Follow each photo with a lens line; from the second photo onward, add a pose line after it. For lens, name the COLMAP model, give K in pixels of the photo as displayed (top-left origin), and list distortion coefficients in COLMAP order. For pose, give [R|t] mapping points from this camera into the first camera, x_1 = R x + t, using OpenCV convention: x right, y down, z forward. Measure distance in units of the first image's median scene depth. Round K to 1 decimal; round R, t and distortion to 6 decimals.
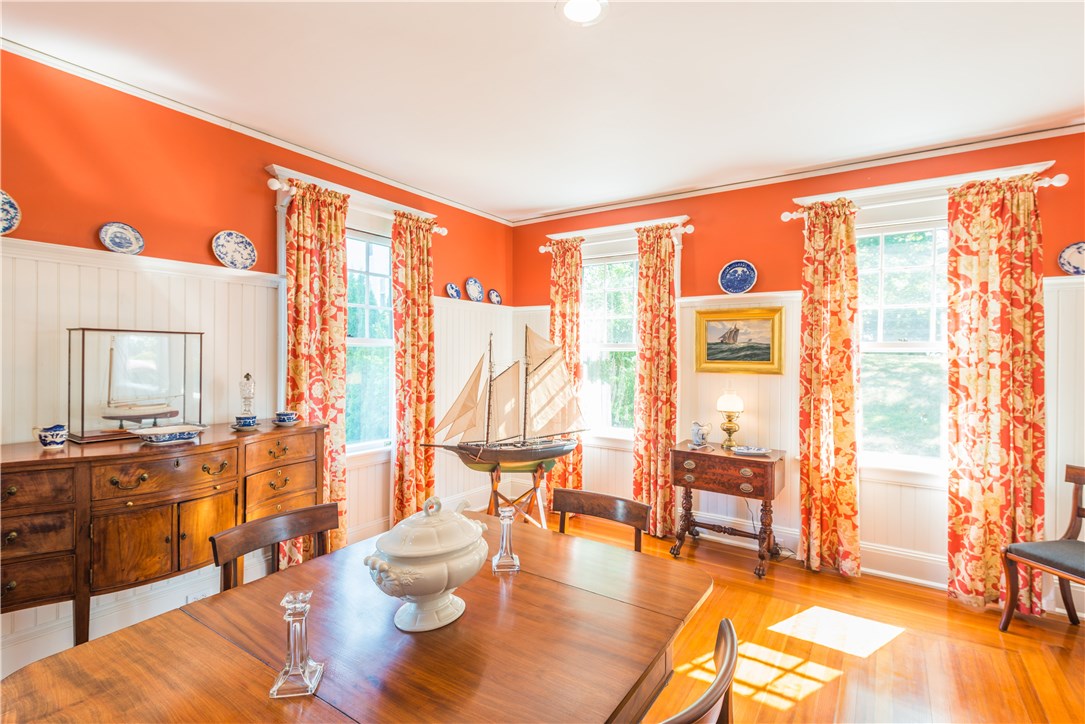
lens RADIAL K [[518.2, 0, 544.4], [0, 518.2, 358.4], [0, 0, 1]] dist [0.006486, -0.000719]
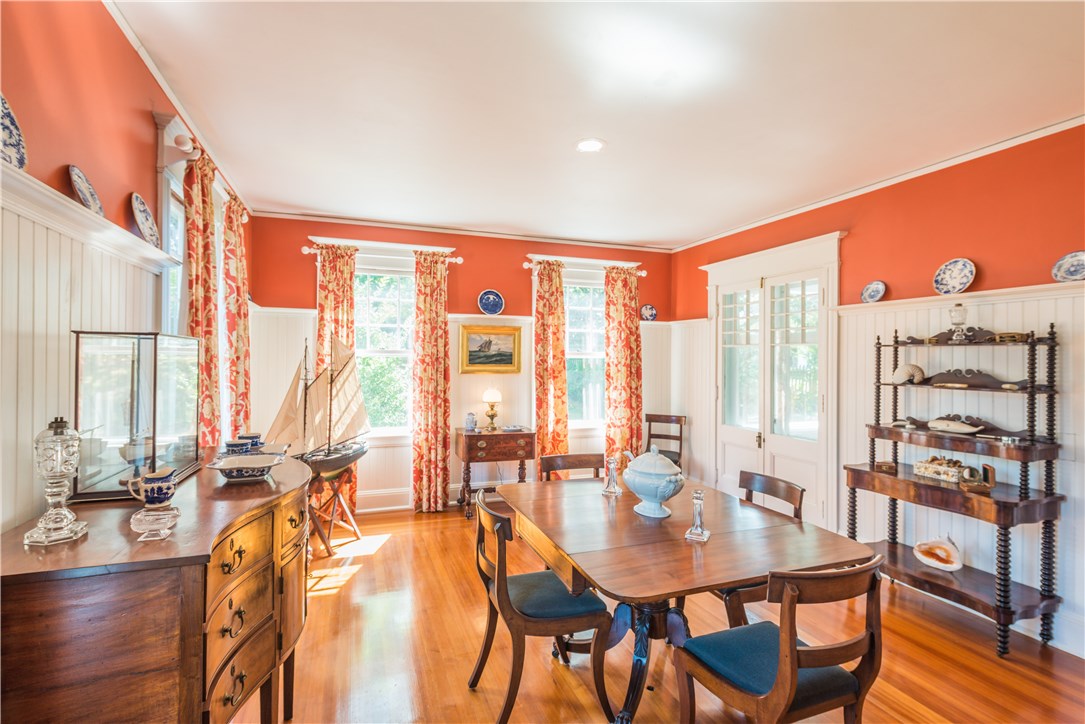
lens RADIAL K [[518.2, 0, 548.5], [0, 518.2, 358.2], [0, 0, 1]] dist [0.006486, -0.000719]
pose [[0.585100, -0.003668, 0.810953, -0.660732], [0.003716, 0.999991, 0.001842, -0.013862], [-0.810953, 0.001936, 0.585109, 0.094649]]
